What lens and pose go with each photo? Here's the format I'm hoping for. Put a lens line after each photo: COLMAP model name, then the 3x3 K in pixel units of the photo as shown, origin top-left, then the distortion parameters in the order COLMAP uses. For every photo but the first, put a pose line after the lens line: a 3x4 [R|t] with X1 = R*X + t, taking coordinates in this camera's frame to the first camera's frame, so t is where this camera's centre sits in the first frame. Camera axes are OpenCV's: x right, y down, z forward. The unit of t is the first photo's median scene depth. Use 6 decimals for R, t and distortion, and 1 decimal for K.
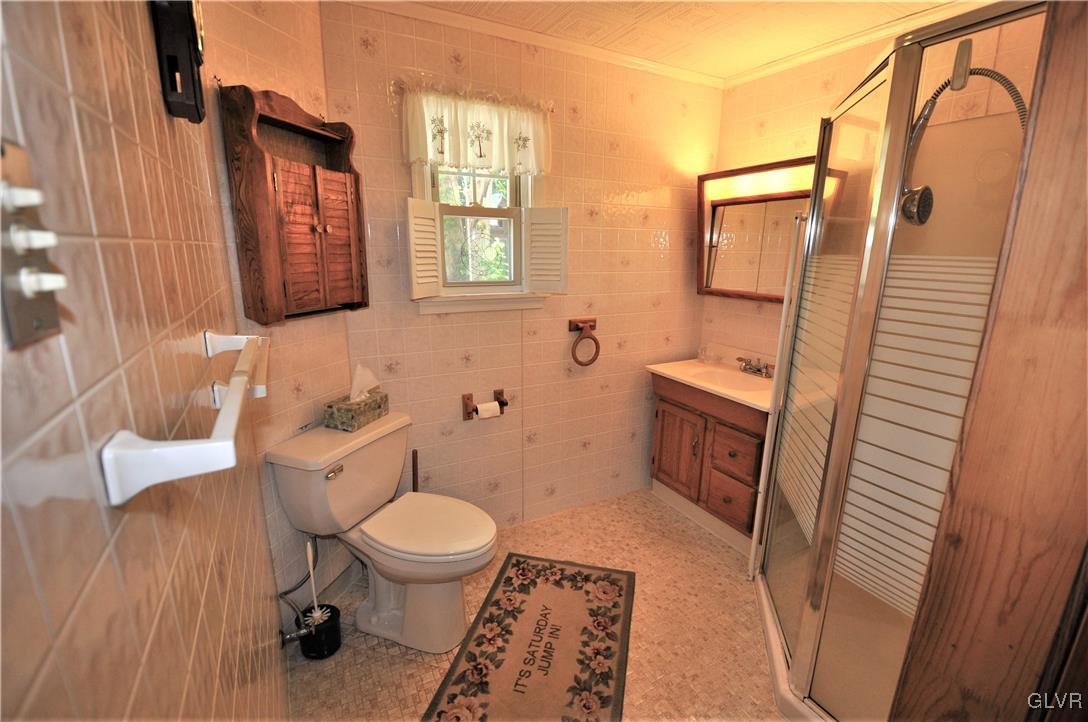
lens RADIAL K [[473.7, 0, 544.0], [0, 473.7, 361.0], [0, 0, 1]] dist [-0.001276, -0.011438]
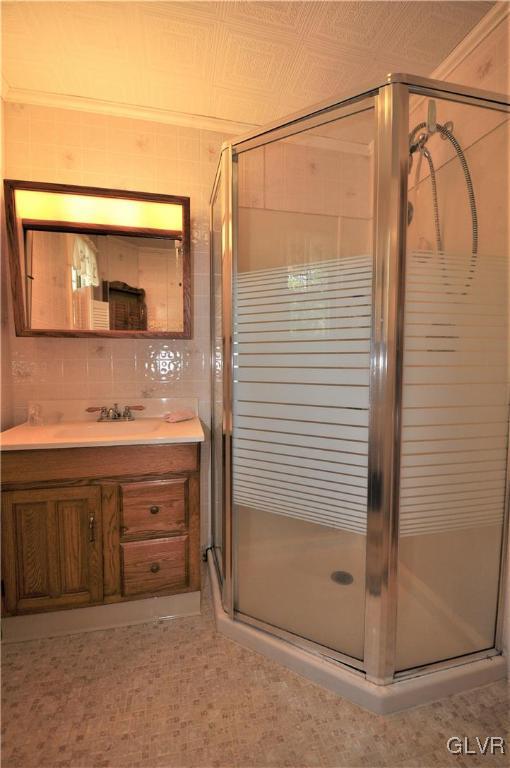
lens RADIAL K [[334.4, 0, 255.0], [0, 334.4, 384.0], [0, 0, 1]] dist [-0.001276, -0.011438]
pose [[0.252690, -0.064095, 0.965422, -0.105551], [0.219703, 0.975540, 0.007261, 0.012854], [-0.942273, 0.210271, 0.260591, 0.577778]]
